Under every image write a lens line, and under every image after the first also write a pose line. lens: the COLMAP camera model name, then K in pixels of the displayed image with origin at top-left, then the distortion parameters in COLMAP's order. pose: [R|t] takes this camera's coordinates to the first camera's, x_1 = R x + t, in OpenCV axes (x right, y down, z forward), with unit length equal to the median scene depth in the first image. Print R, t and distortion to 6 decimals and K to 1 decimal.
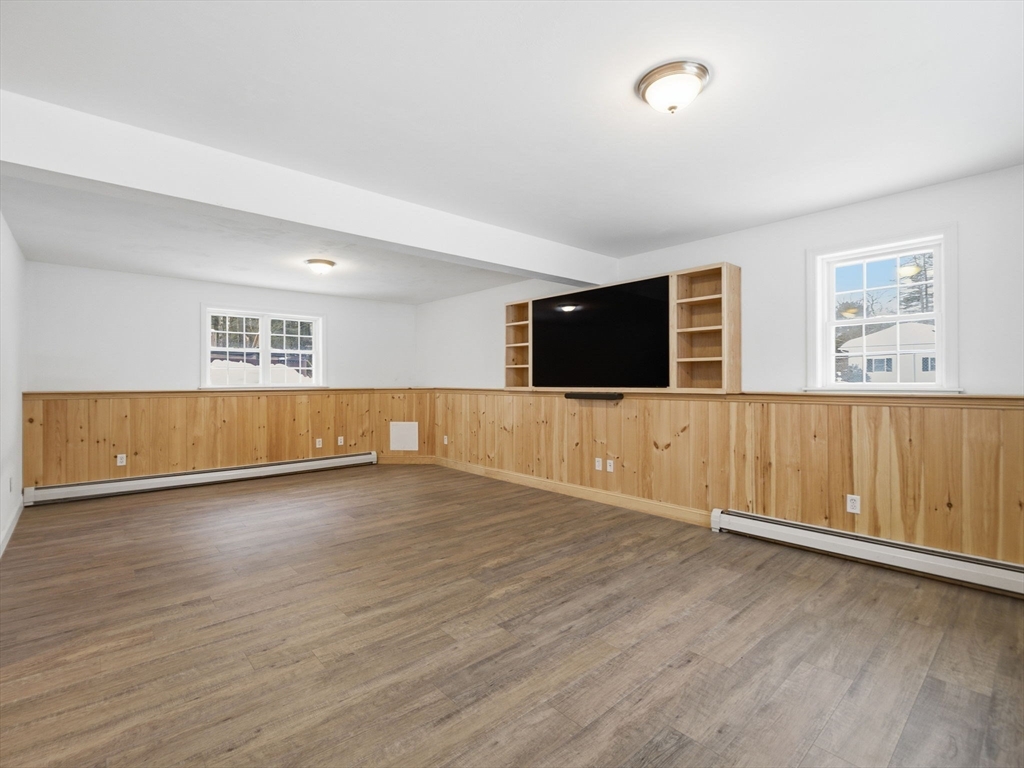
lens RADIAL K [[478.3, 0, 507.3], [0, 478.3, 376.7], [0, 0, 1]] dist [-0.002498, -0.001515]
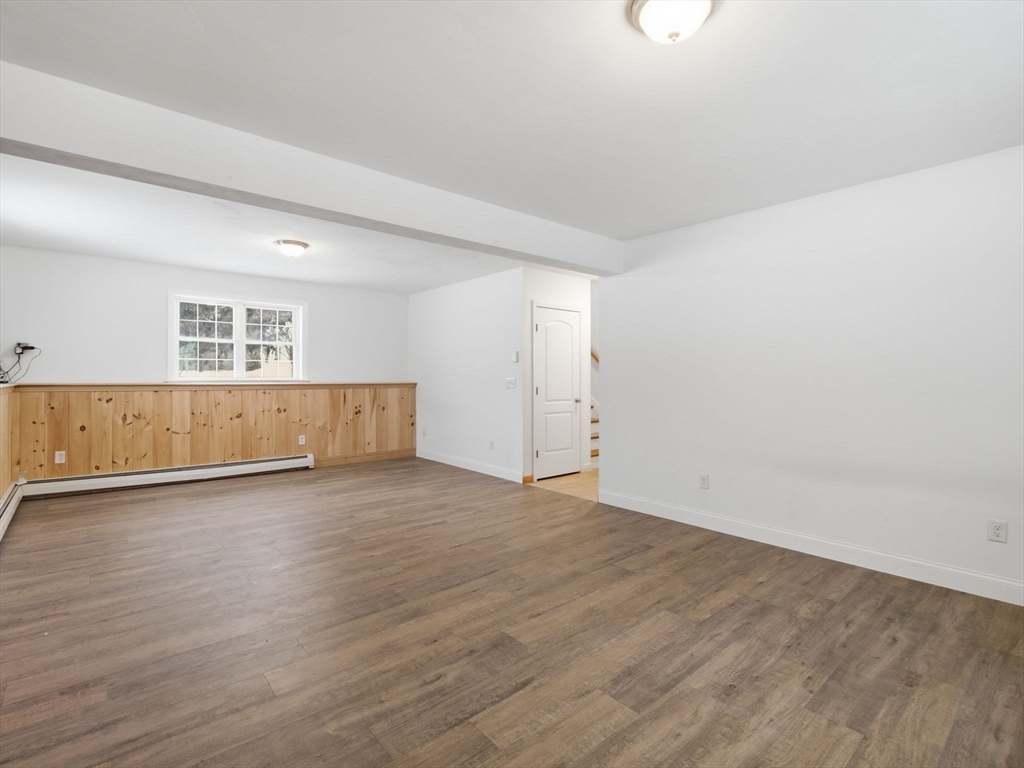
lens RADIAL K [[489.5, 0, 516.6], [0, 489.5, 390.2], [0, 0, 1]] dist [-0.009244, 0.000174]
pose [[-0.999991, -0.002051, -0.003823, -0.437963], [-0.002125, 0.999807, 0.019509, 0.019020], [0.003782, 0.019517, -0.999802, 2.040197]]
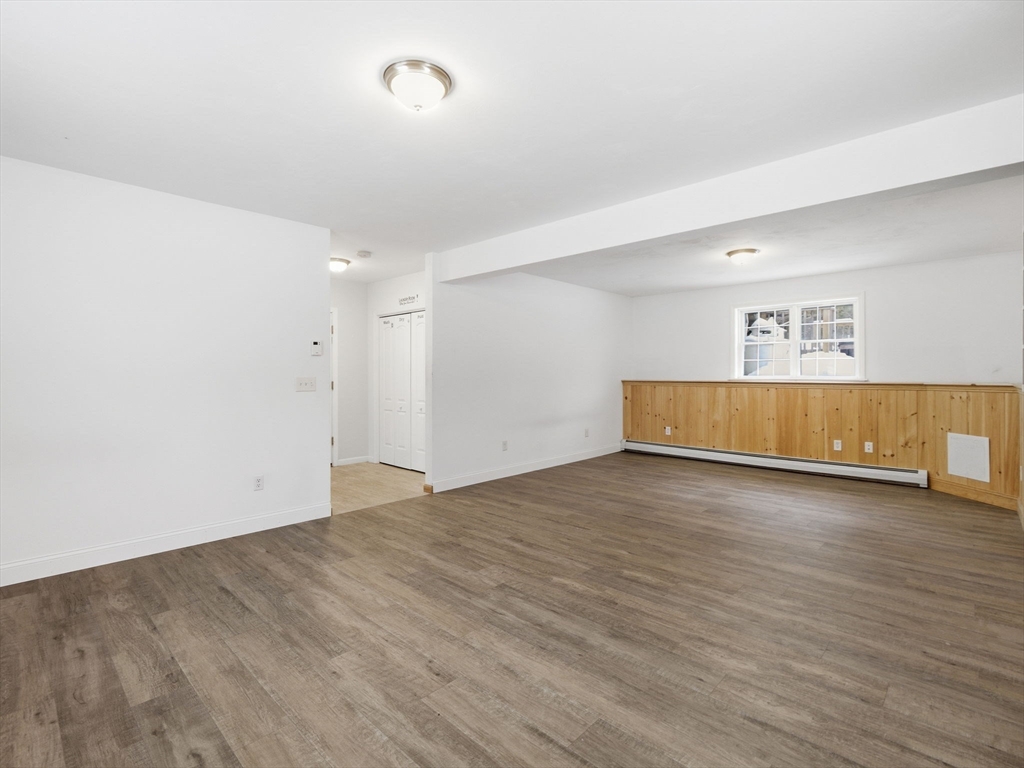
lens RADIAL K [[484.0, 0, 512.0], [0, 484.0, 384.0], [0, 0, 1]] dist [-0.001316, -0.001142]
pose [[0.094333, 0.021947, -0.995299, 0.844594], [0.009698, 0.999689, 0.022963, 0.005938], [0.995493, -0.011819, 0.094091, 0.679750]]
